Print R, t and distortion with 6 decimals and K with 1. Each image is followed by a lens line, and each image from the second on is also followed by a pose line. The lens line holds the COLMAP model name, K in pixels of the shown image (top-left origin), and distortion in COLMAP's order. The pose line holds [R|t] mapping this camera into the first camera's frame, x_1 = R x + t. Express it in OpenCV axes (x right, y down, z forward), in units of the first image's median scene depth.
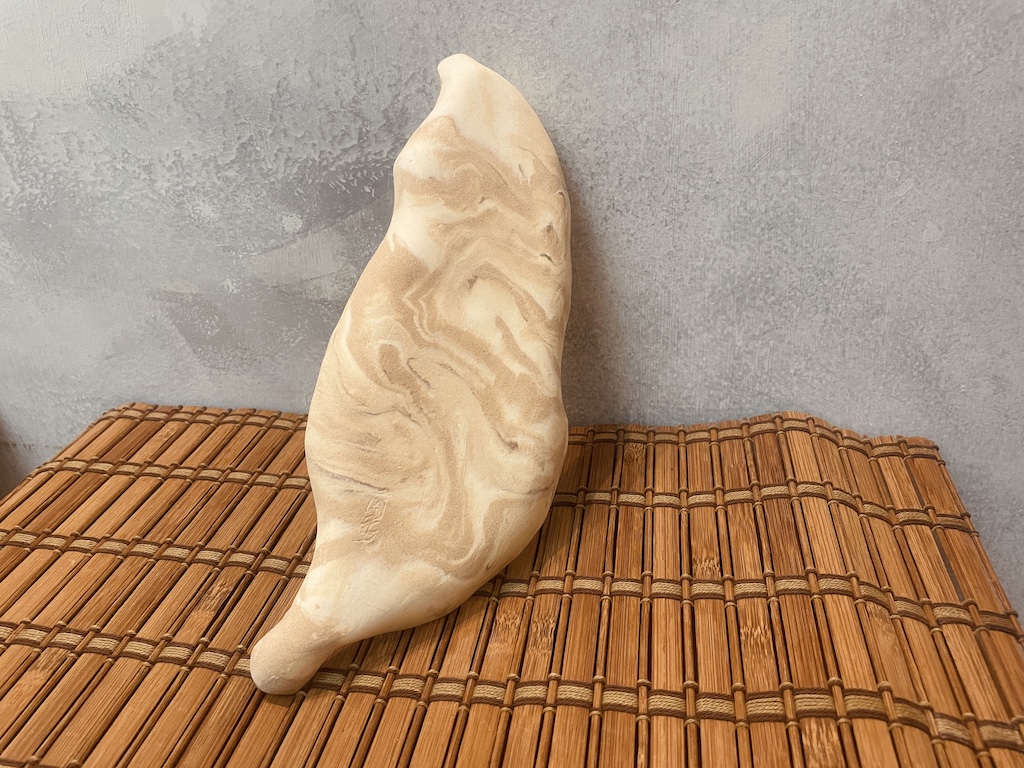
lens RADIAL K [[830.3, 0, 485.4], [0, 830.3, 407.2], [0, 0, 1]] dist [0.056193, -0.107226]
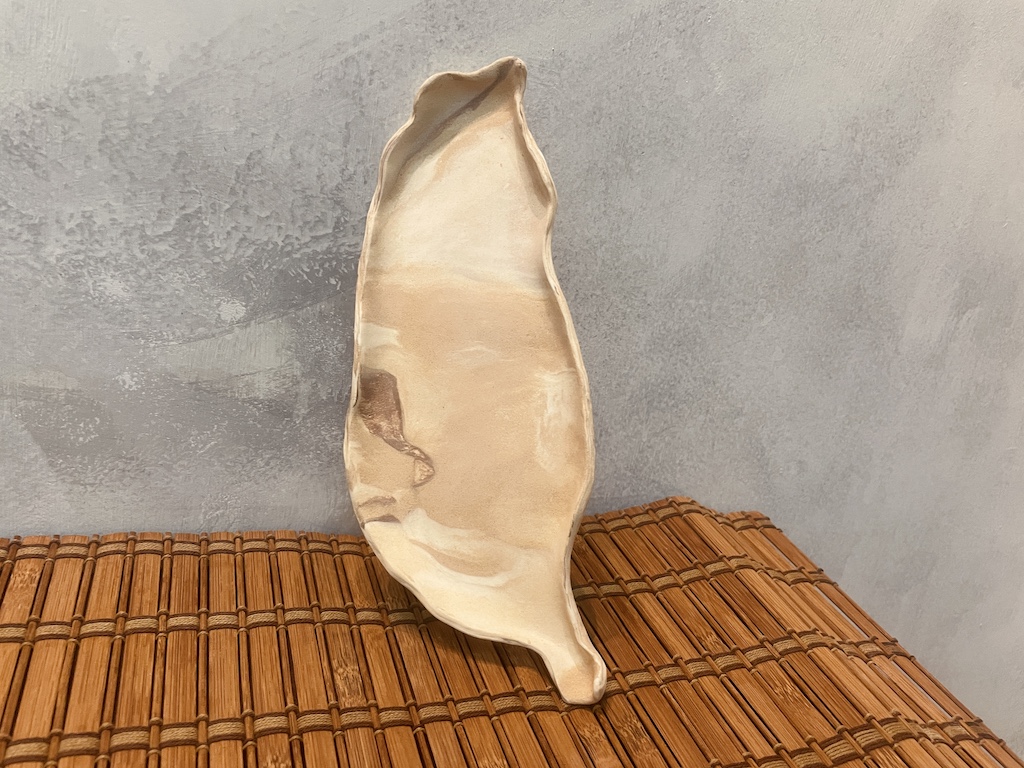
lens RADIAL K [[830.3, 0, 510.5], [0, 830.3, 398.6], [0, 0, 1]] dist [0.056193, -0.107226]
pose [[0.823686, 0.002852, 0.567039, -0.508361], [0.049477, 0.995812, -0.076879, -0.054189], [-0.564884, 0.091380, 0.820095, 0.154935]]
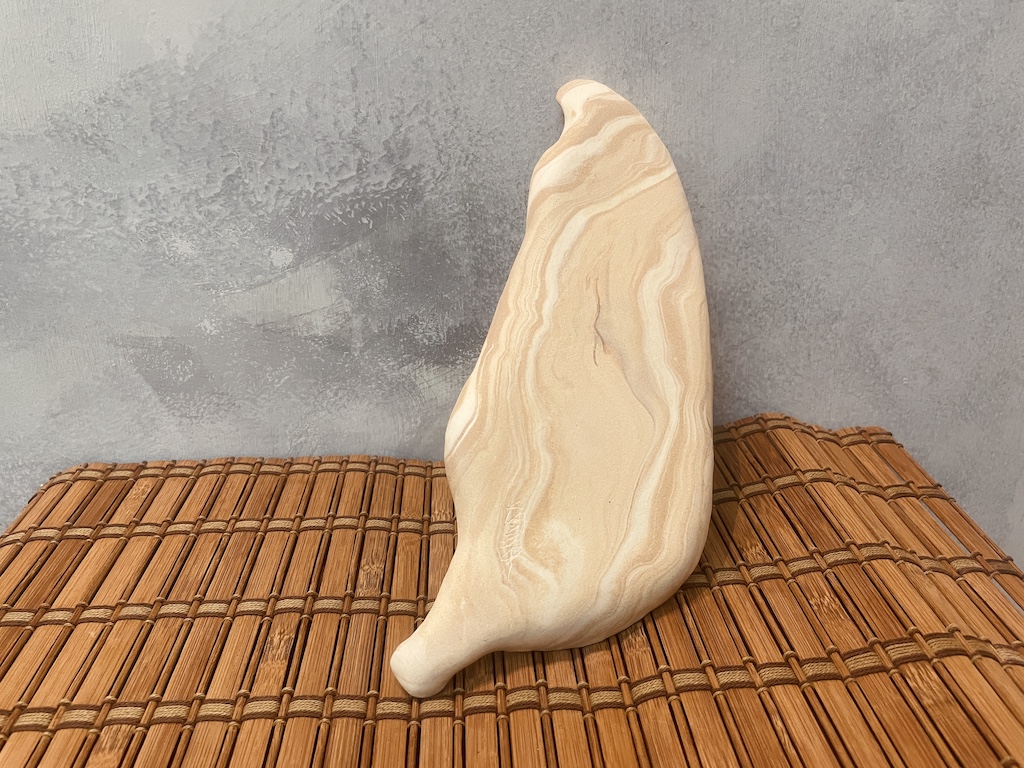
lens RADIAL K [[830.3, 0, 496.2], [0, 830.3, 412.3], [0, 0, 1]] dist [0.056193, -0.107226]
pose [[0.967068, -0.071137, 0.244377, -0.254006], [0.087947, 0.994402, -0.058567, 0.037916], [-0.238842, 0.078131, 0.967910, 0.021365]]
